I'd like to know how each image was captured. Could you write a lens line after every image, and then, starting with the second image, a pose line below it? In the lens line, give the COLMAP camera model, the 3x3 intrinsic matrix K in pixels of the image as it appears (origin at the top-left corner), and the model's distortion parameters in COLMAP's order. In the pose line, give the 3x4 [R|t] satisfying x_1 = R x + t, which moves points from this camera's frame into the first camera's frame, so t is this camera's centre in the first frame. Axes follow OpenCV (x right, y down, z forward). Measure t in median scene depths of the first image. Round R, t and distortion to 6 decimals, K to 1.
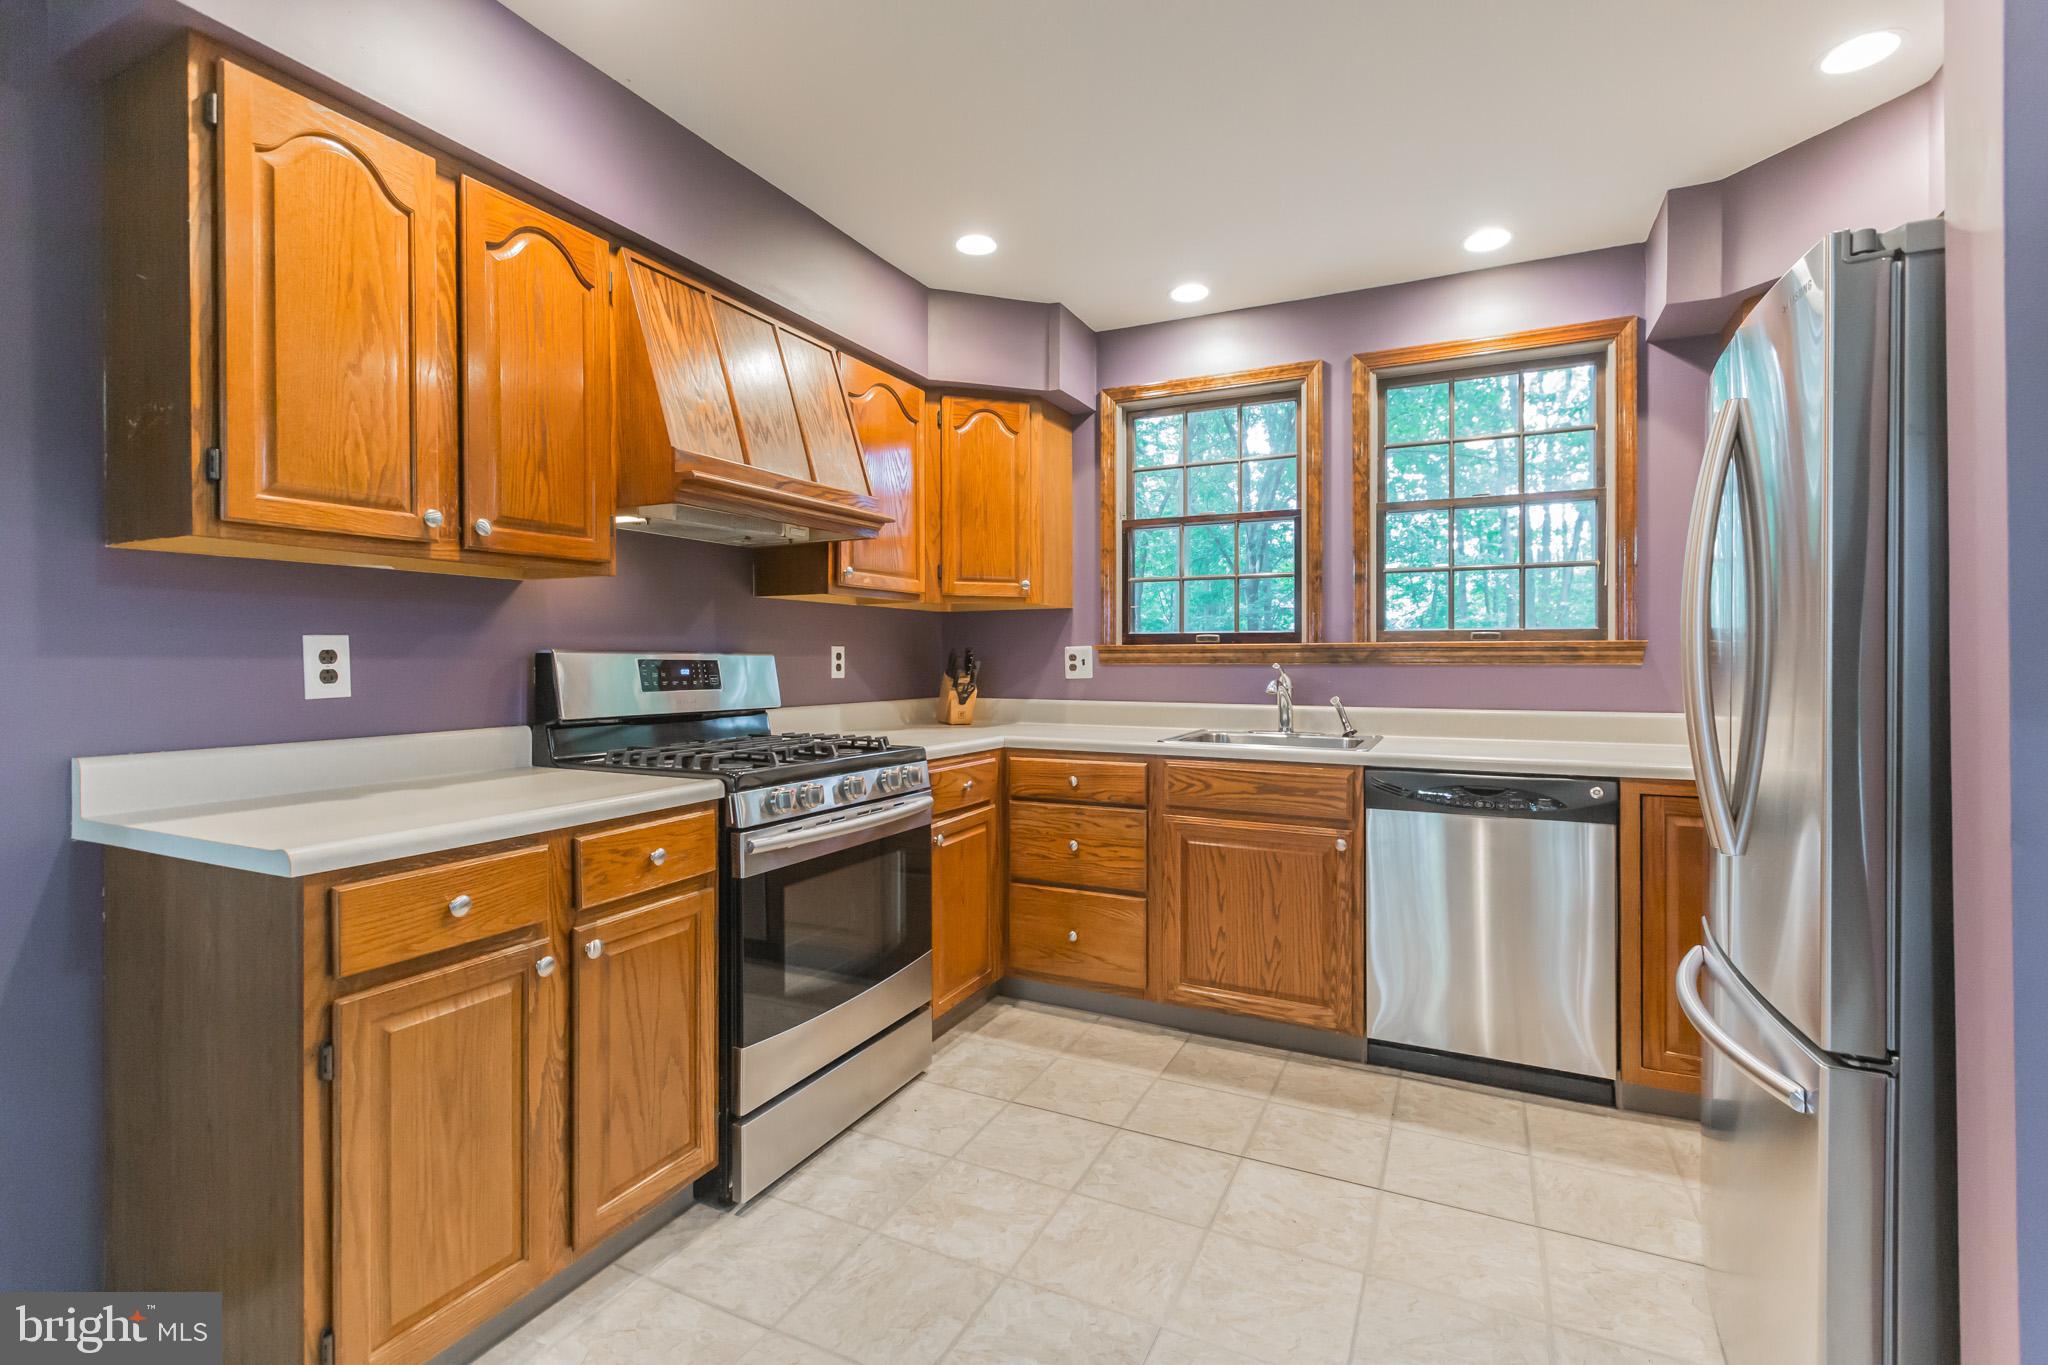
lens RADIAL K [[918.4, 0, 1030.2], [0, 918.4, 660.3], [0, 0, 1]] dist [-0.000160, 0.002696]
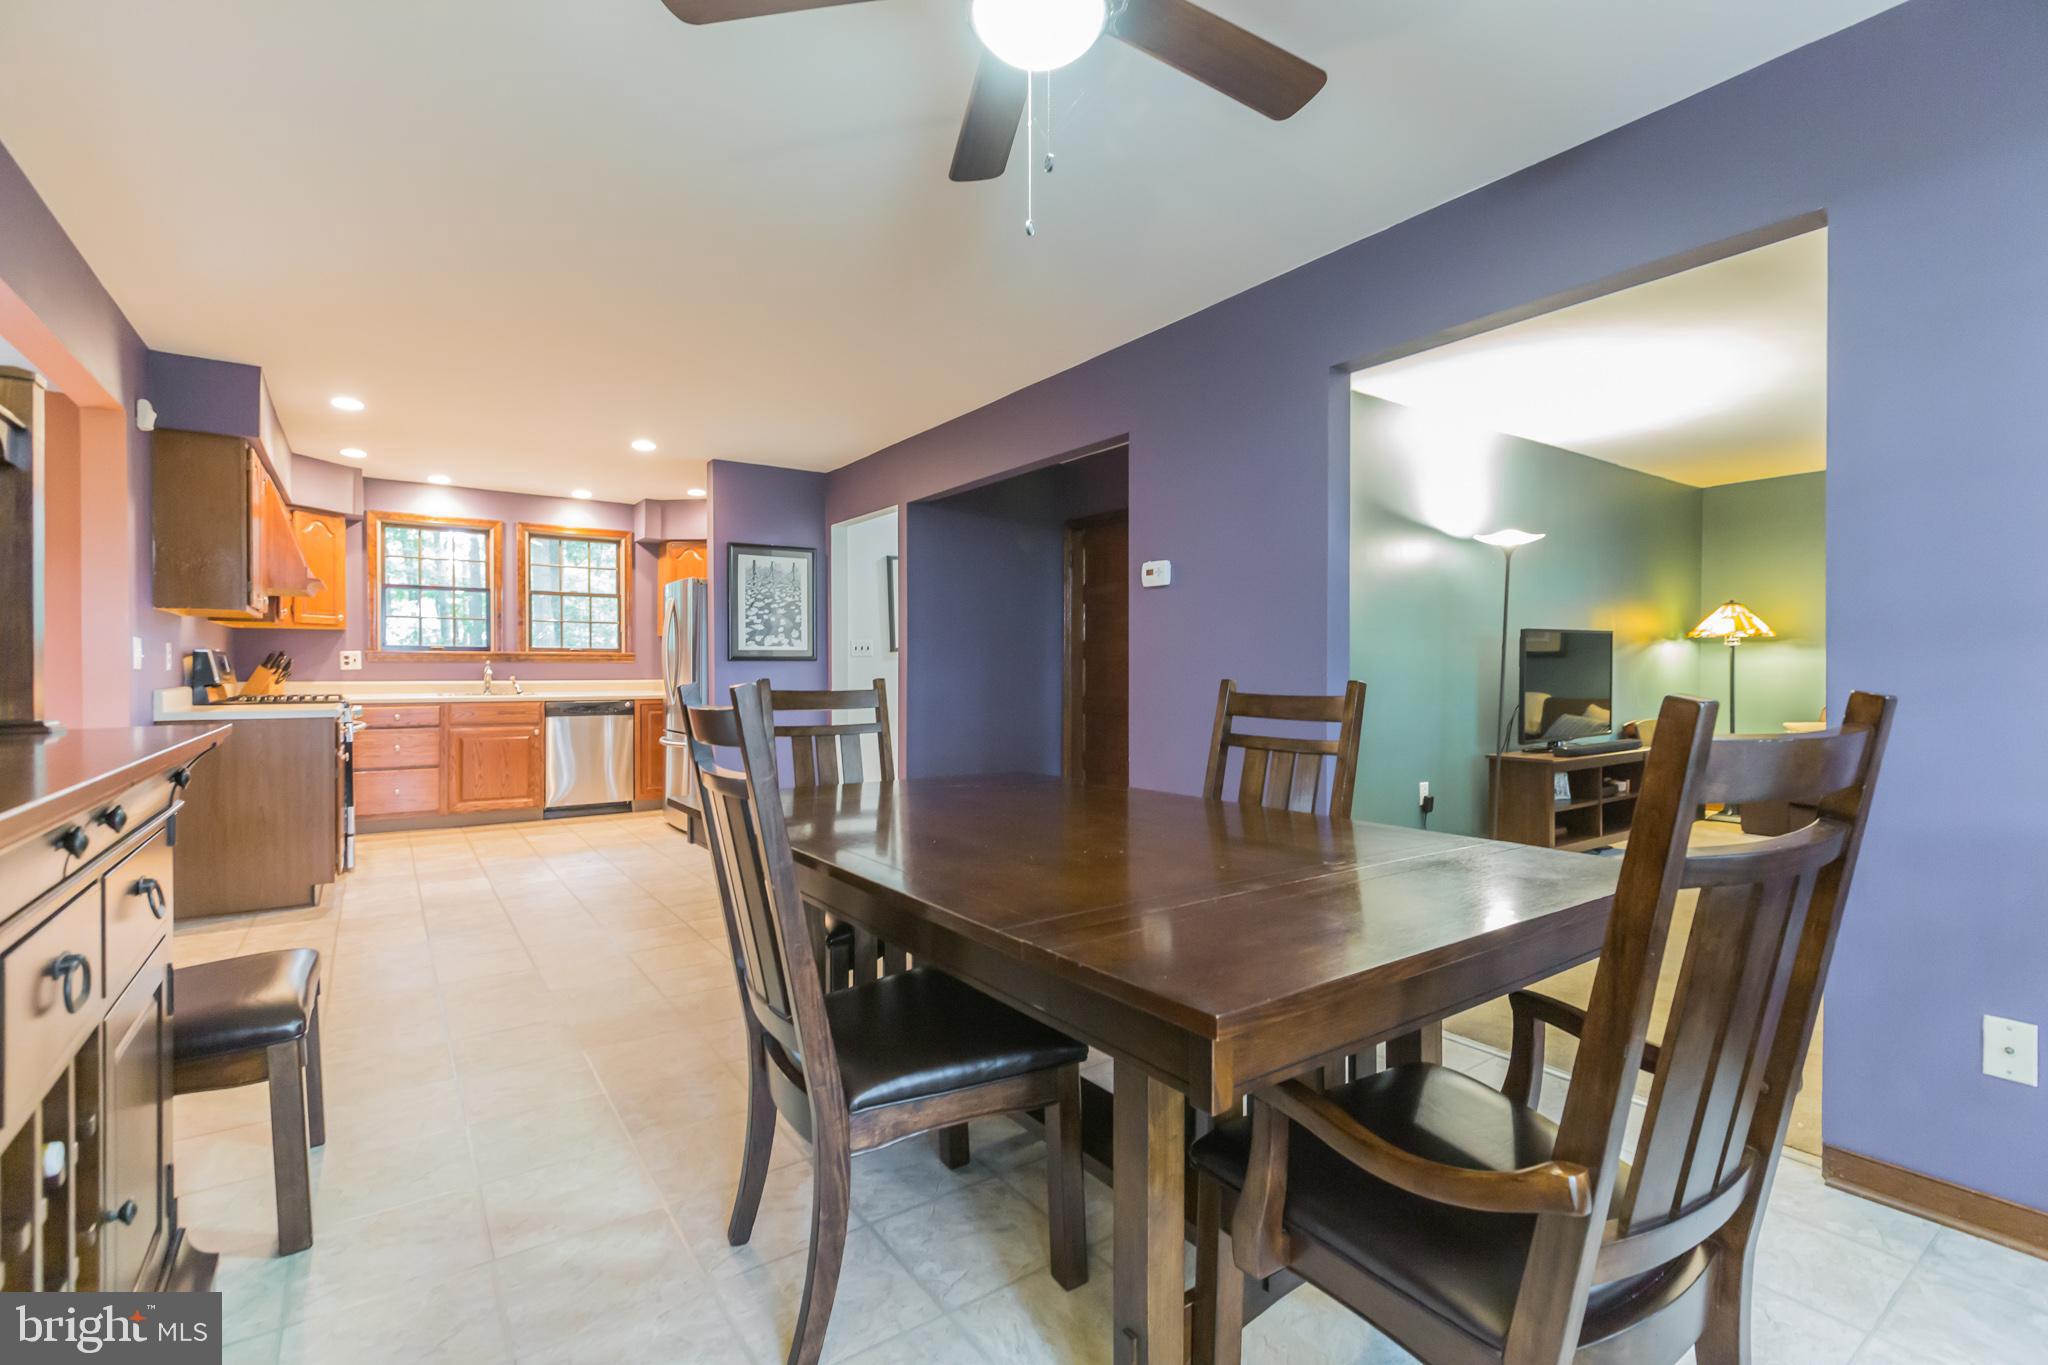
lens RADIAL K [[918.4, 0, 1018.3], [0, 918.4, 671.4], [0, 0, 1]] dist [-0.000160, 0.002696]
pose [[0.482825, -0.000321, 0.875717, -1.080570], [-0.002613, 0.999995, 0.001807, 0.021408], [-0.875713, -0.003161, 0.482822, -1.209999]]
